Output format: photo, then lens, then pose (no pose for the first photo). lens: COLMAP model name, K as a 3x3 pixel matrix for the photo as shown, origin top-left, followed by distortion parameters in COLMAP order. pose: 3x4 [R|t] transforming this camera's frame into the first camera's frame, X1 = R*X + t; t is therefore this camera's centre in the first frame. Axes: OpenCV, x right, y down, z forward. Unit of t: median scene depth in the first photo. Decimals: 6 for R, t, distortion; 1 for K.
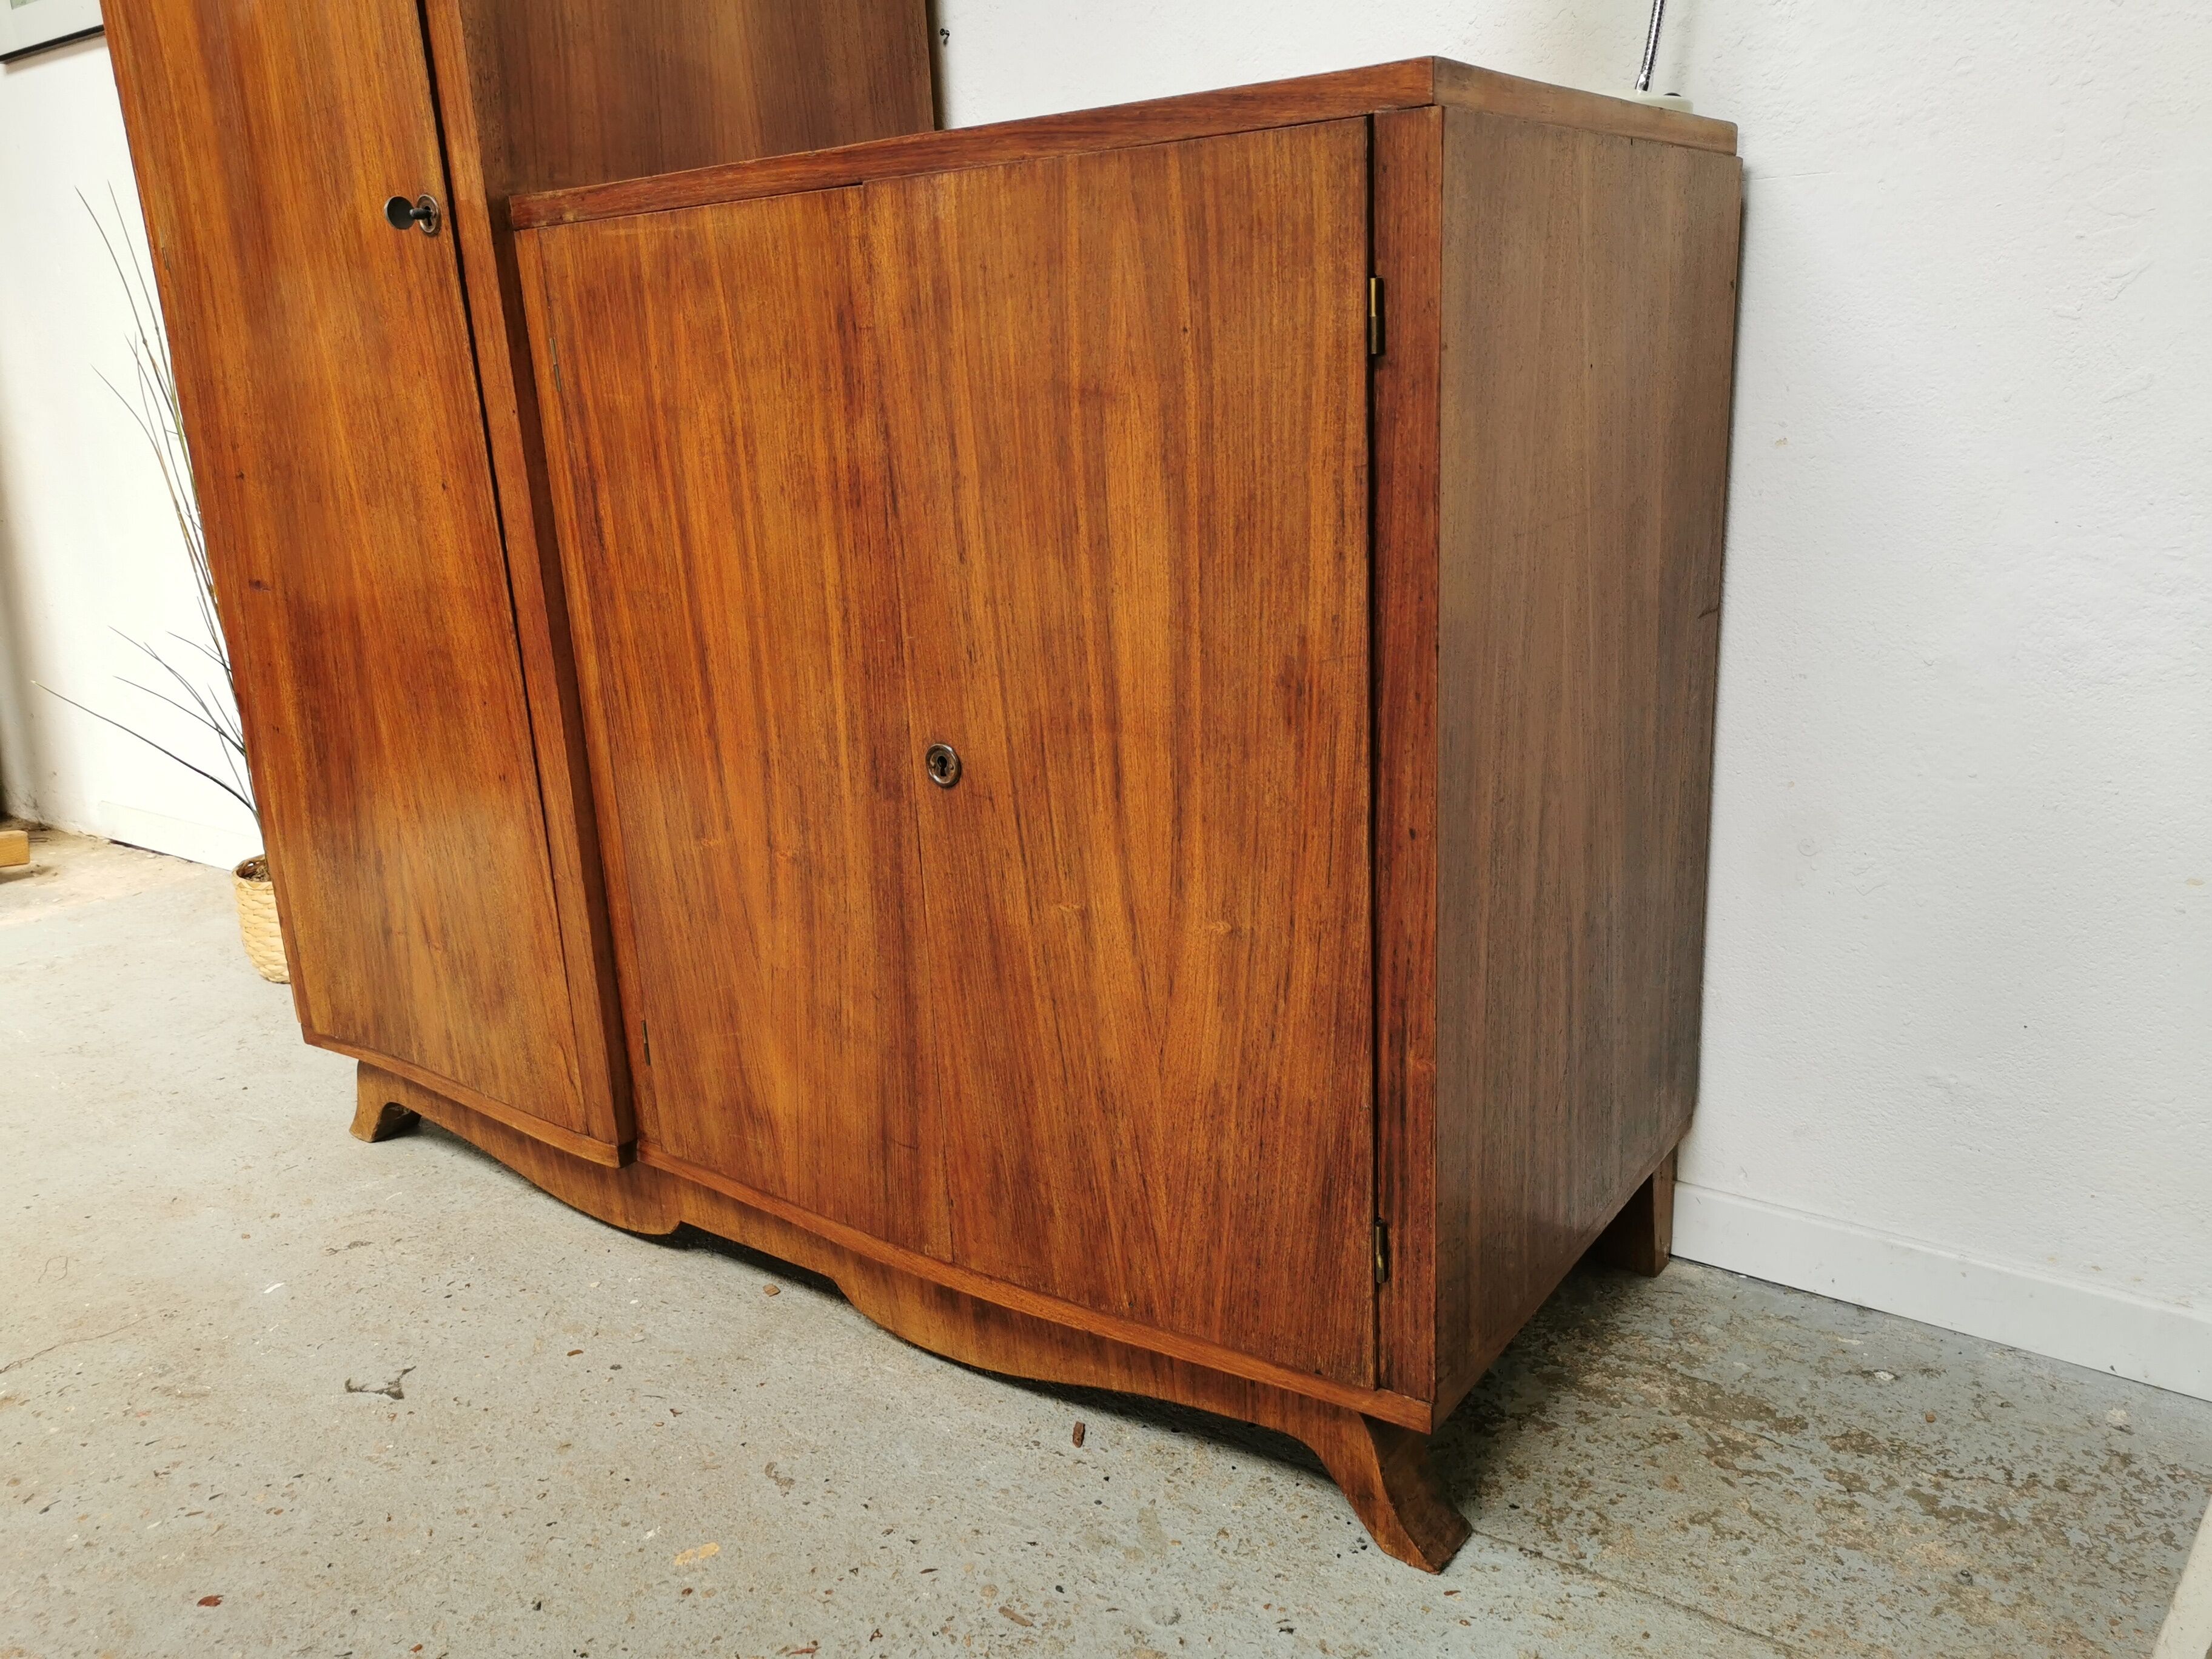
lens RADIAL K [[1699.7, 0, 1109.7], [0, 1699.7, 835.4], [0, 0, 1]] dist [0.055465, -0.050396]
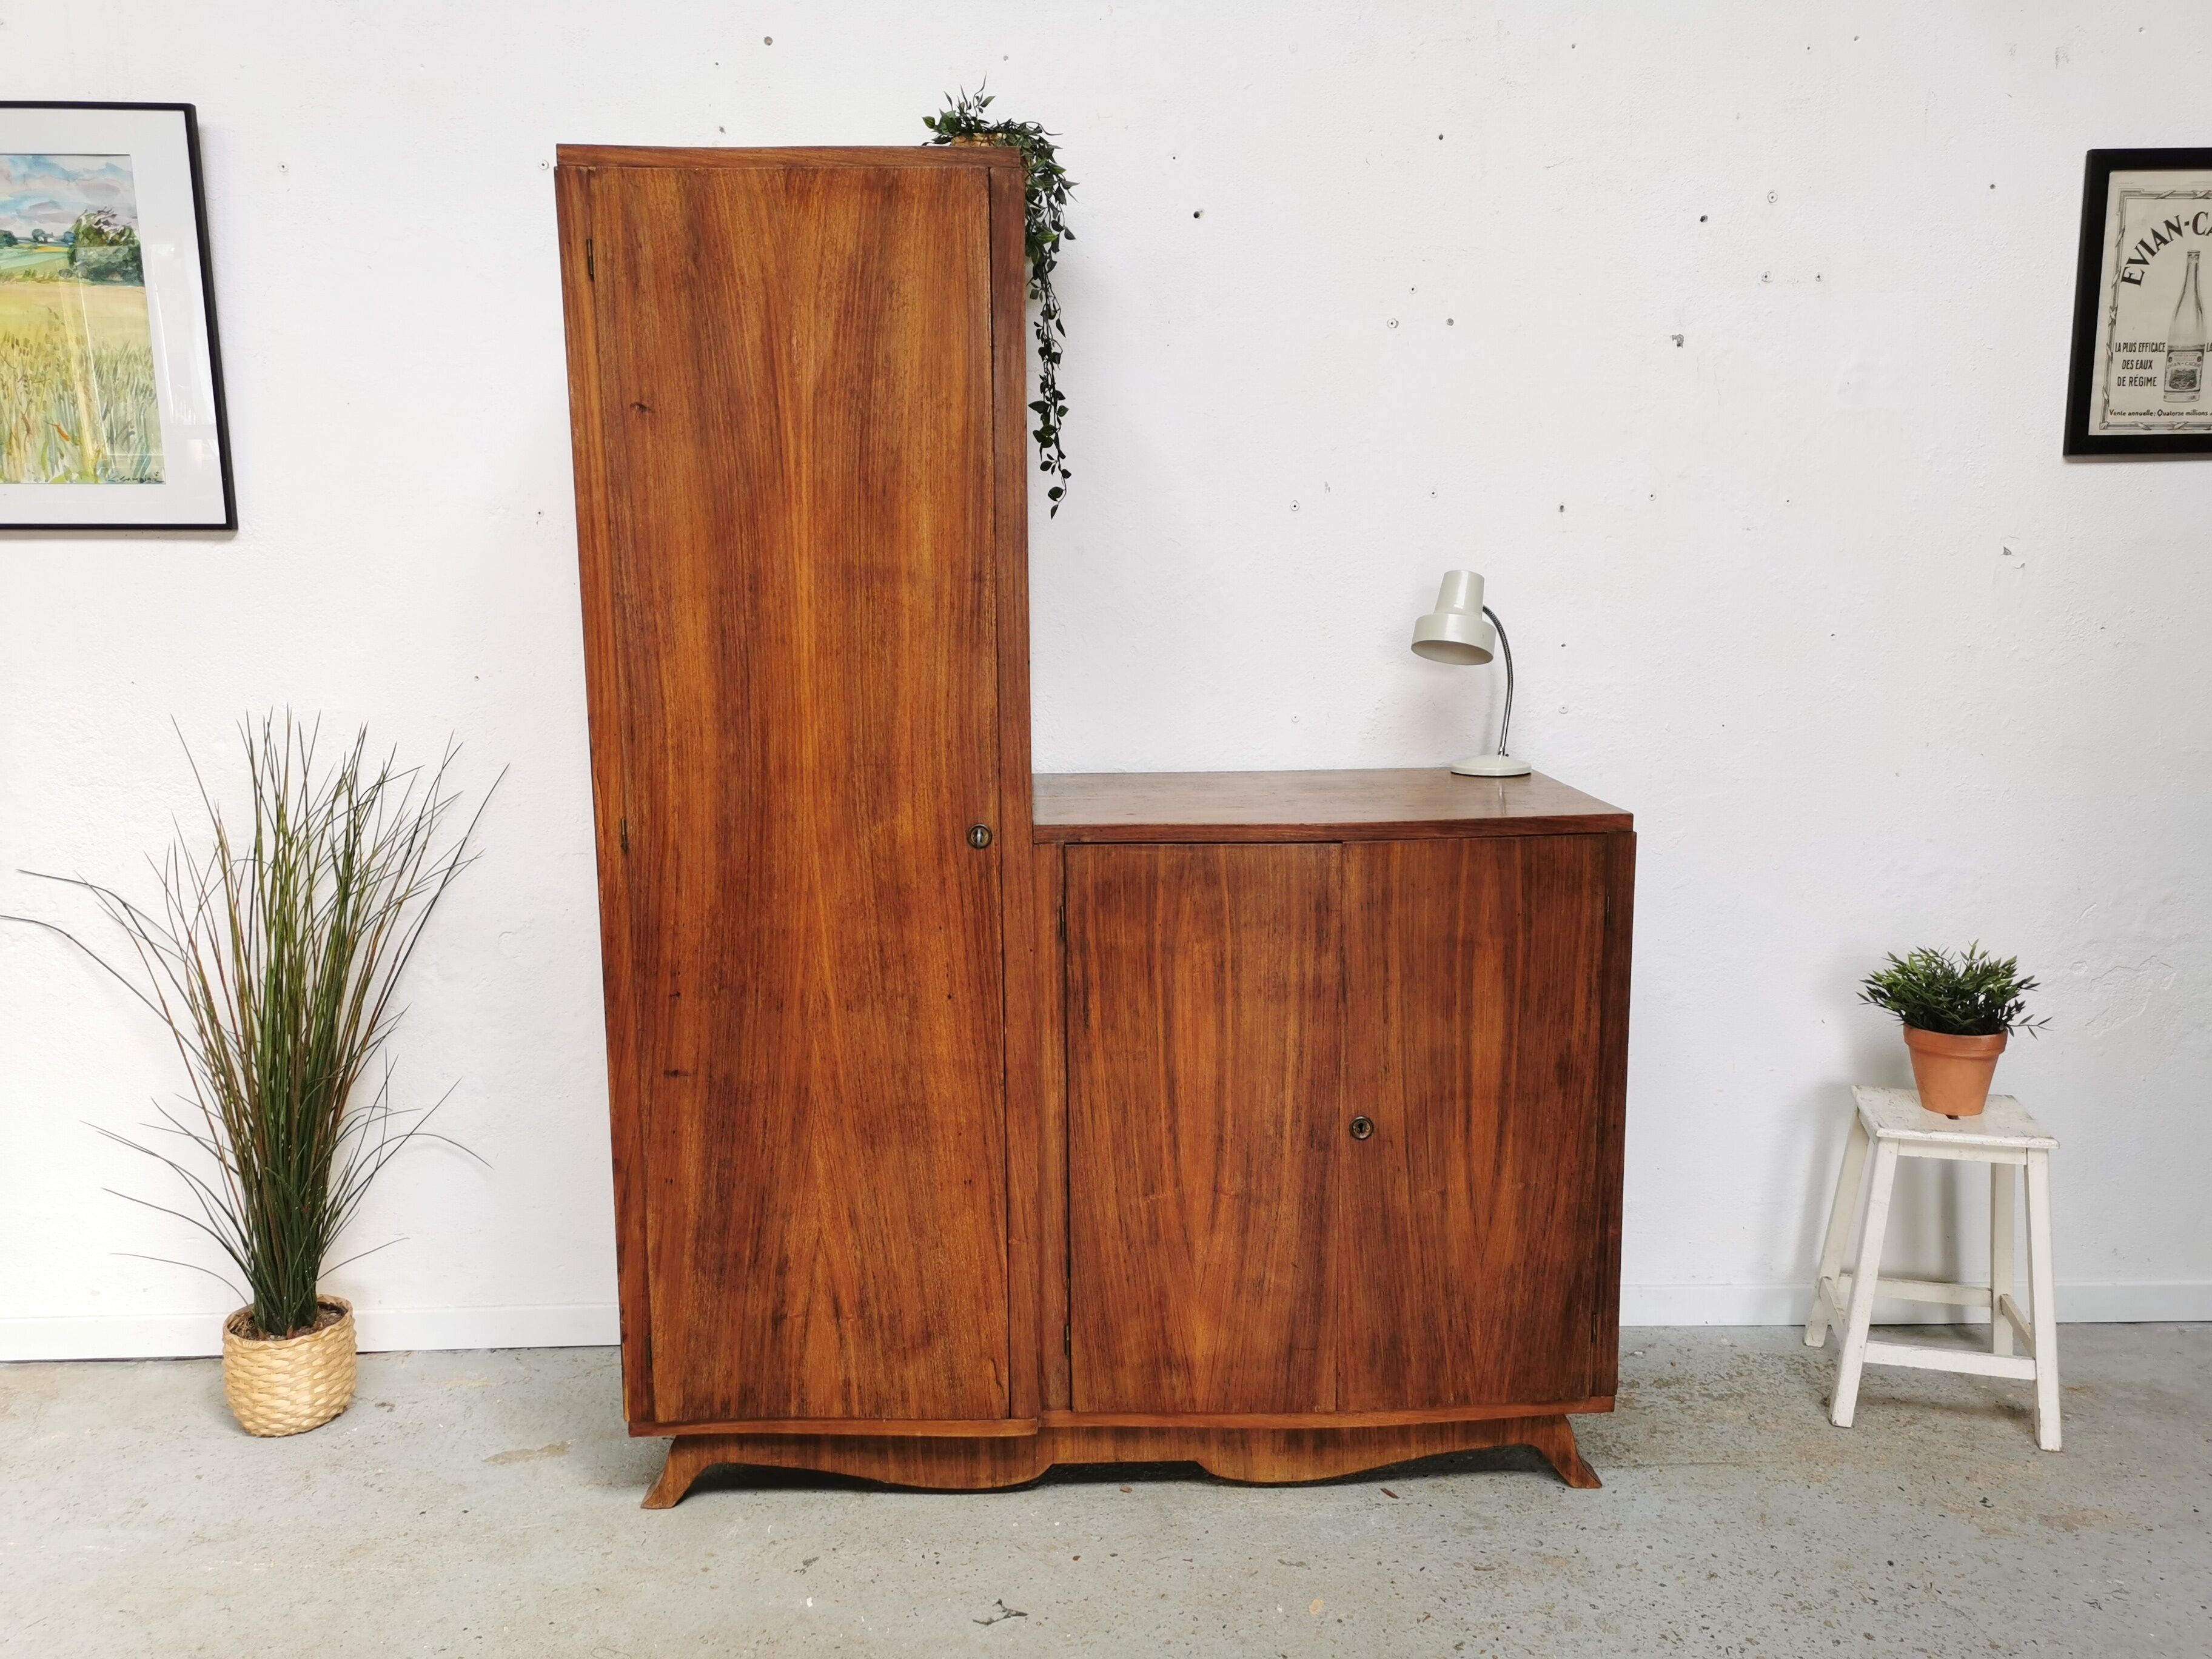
lens RADIAL K [[1699.7, 0, 1105.9], [0, 1699.7, 835.6], [0, 0, 1]] dist [0.055465, -0.050396]
pose [[0.790496, -0.056360, 0.609869, -1.377273], [0.138350, 0.986451, -0.088164, -0.220732], [-0.596637, 0.154069, 0.787583, -0.352061]]
